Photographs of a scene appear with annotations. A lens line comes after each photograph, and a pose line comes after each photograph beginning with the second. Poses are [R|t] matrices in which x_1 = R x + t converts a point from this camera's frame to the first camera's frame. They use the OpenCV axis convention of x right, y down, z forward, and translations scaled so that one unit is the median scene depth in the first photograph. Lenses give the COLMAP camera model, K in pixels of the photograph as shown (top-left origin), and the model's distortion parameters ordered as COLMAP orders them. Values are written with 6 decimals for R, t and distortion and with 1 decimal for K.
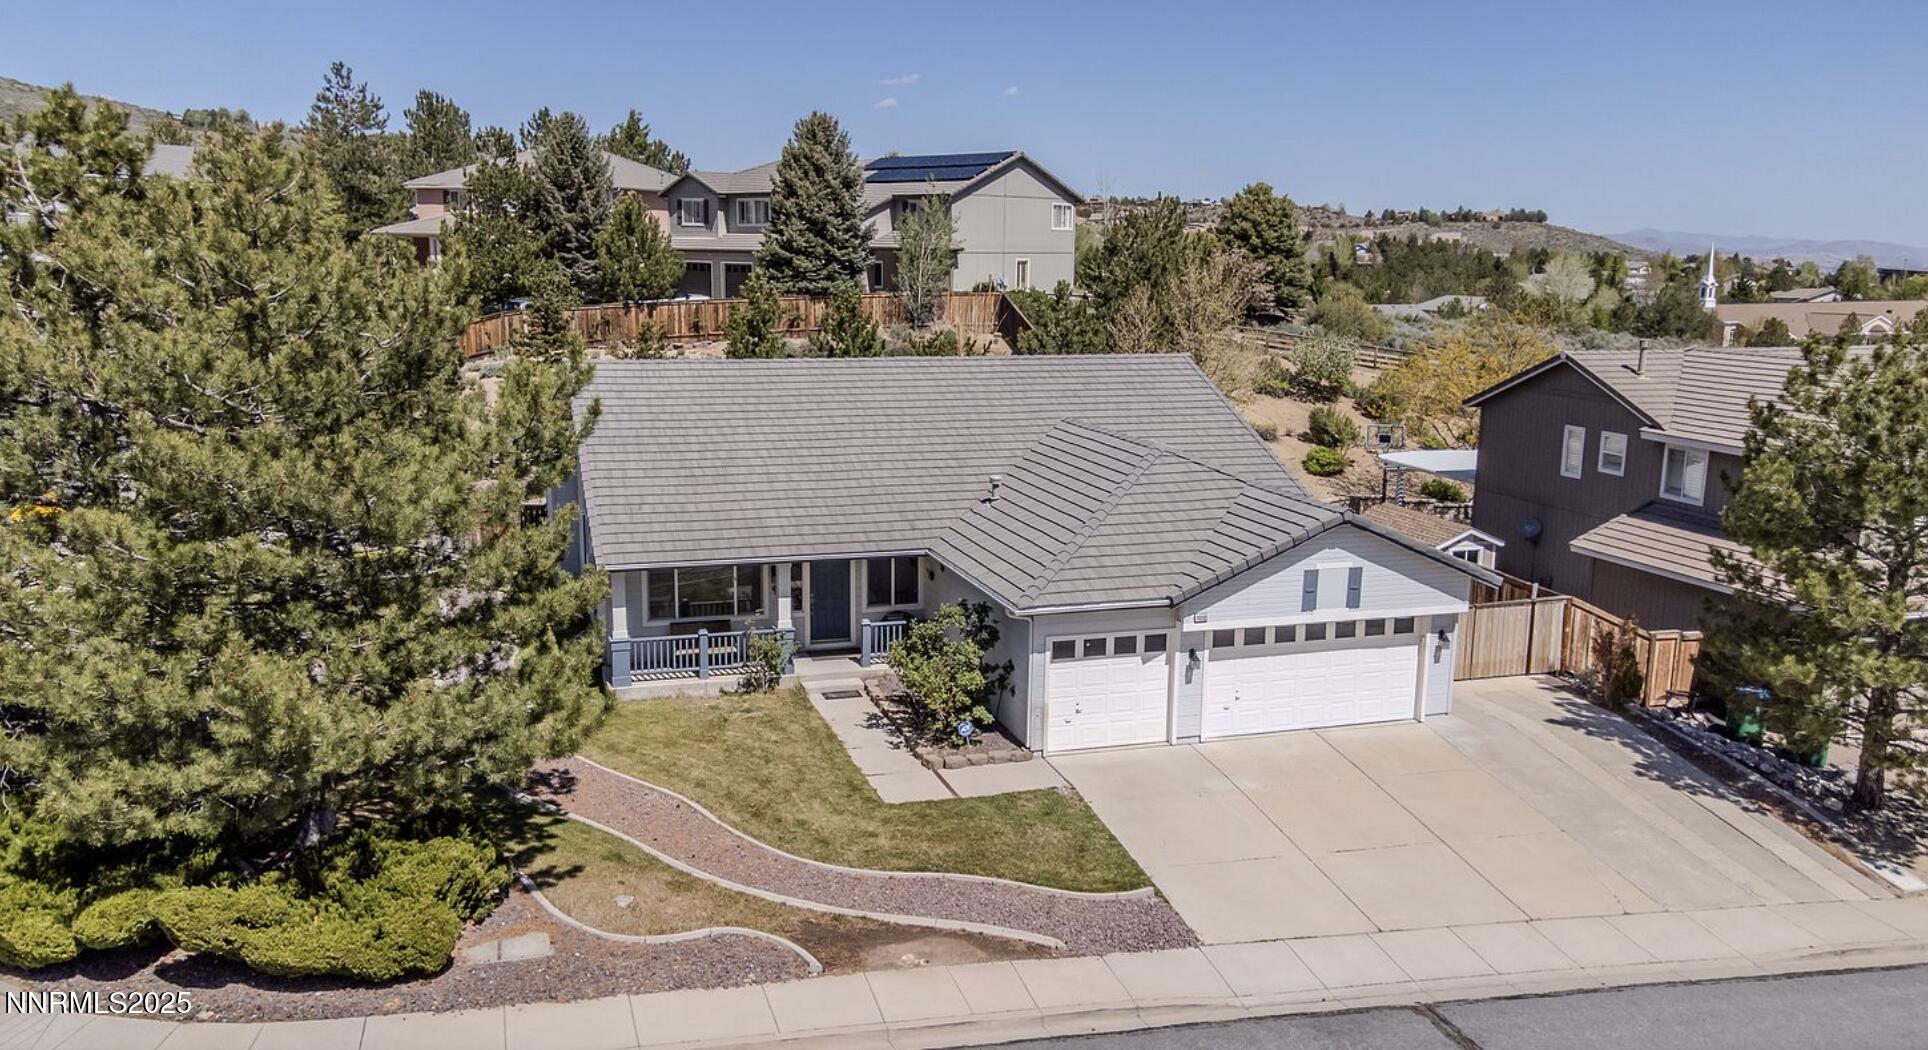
lens RADIAL K [[1470.3, 0, 930.5], [0, 1470.3, 553.9], [0, 0, 1]] dist [0.041511, 0.004876]
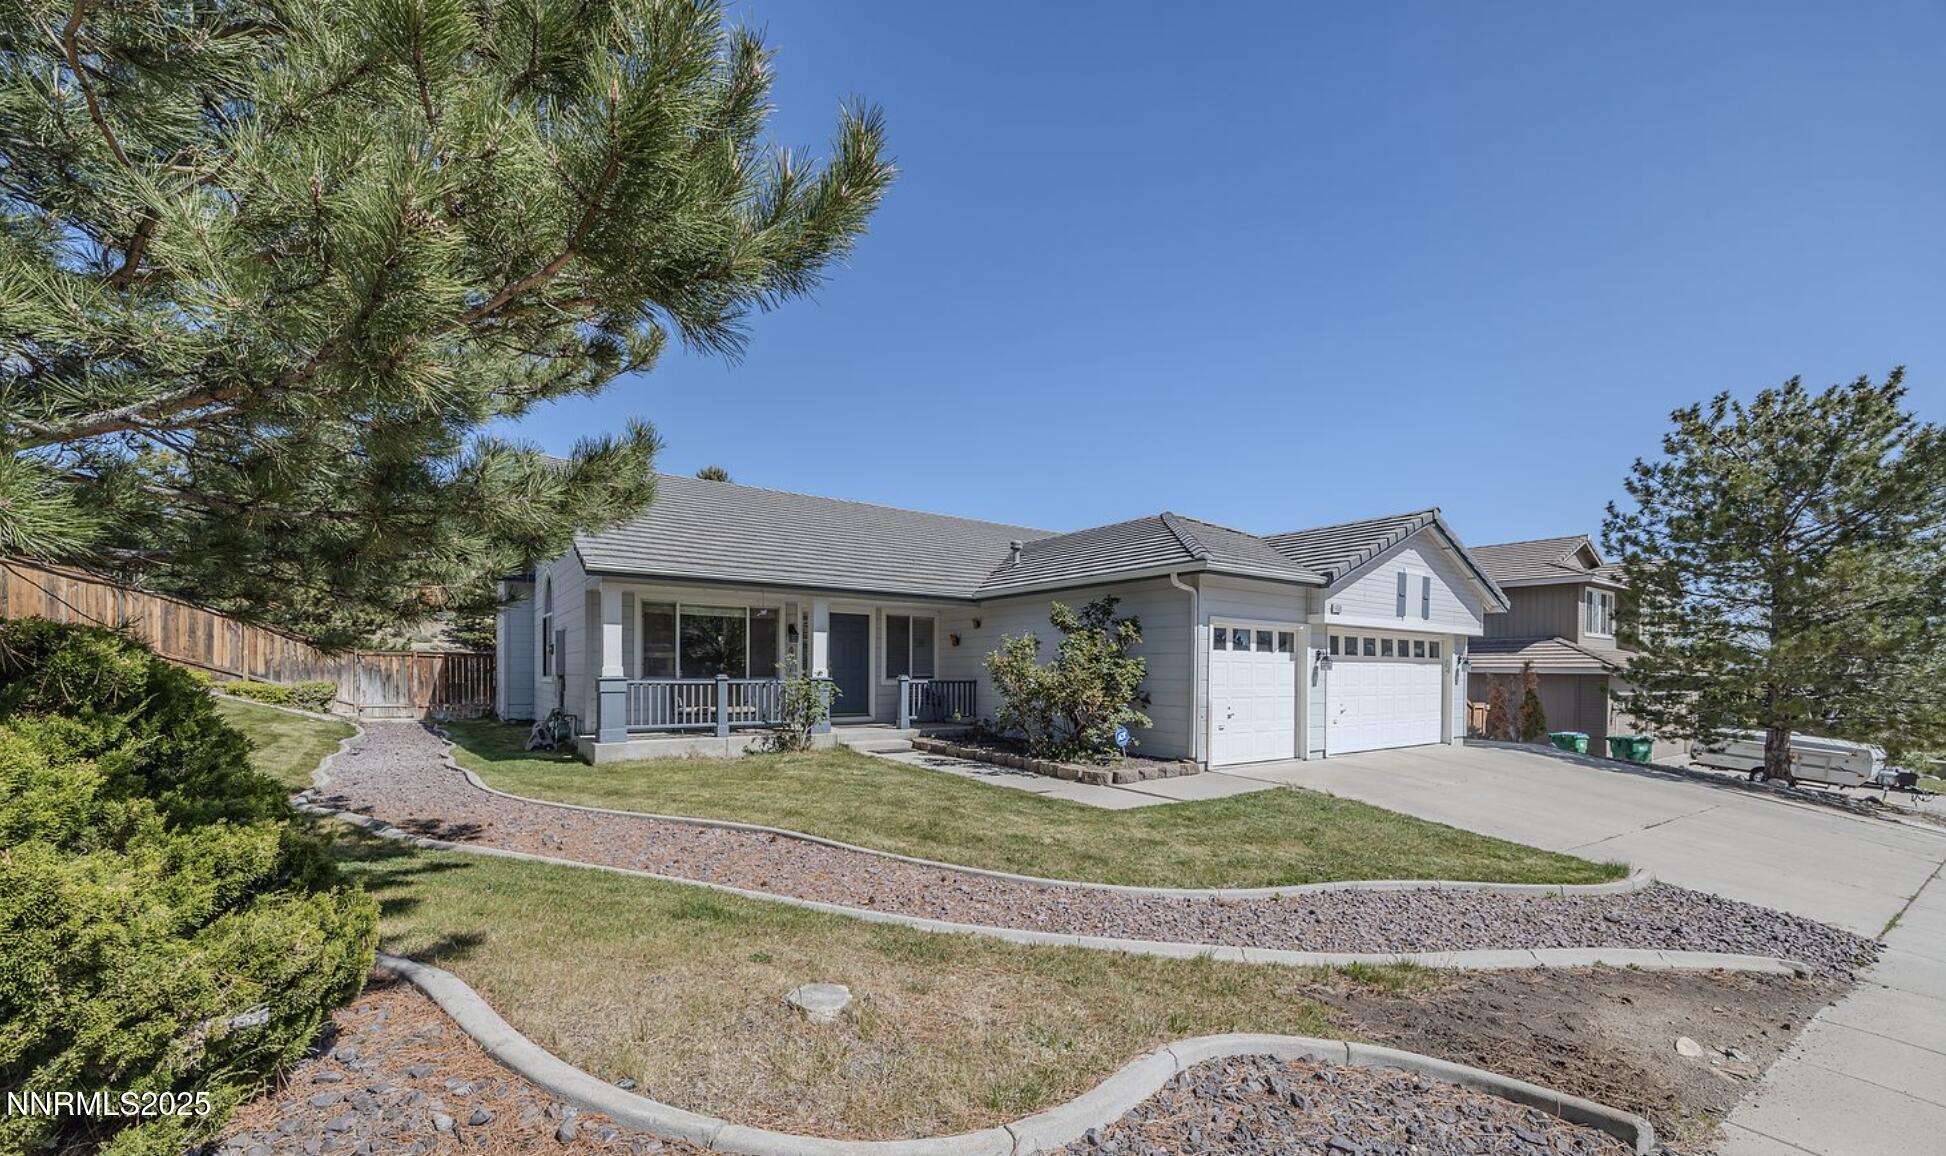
lens RADIAL K [[756.1, 0, 971.8], [0, 756.1, 669.6], [0, 0, 1]] dist [-0.000155, -0.000042]
pose [[0.948152, -0.001796, 0.317811, -0.171148], [0.068578, 0.977583, -0.199070, 0.154135], [-0.310329, 0.210543, 0.927021, 0.636458]]
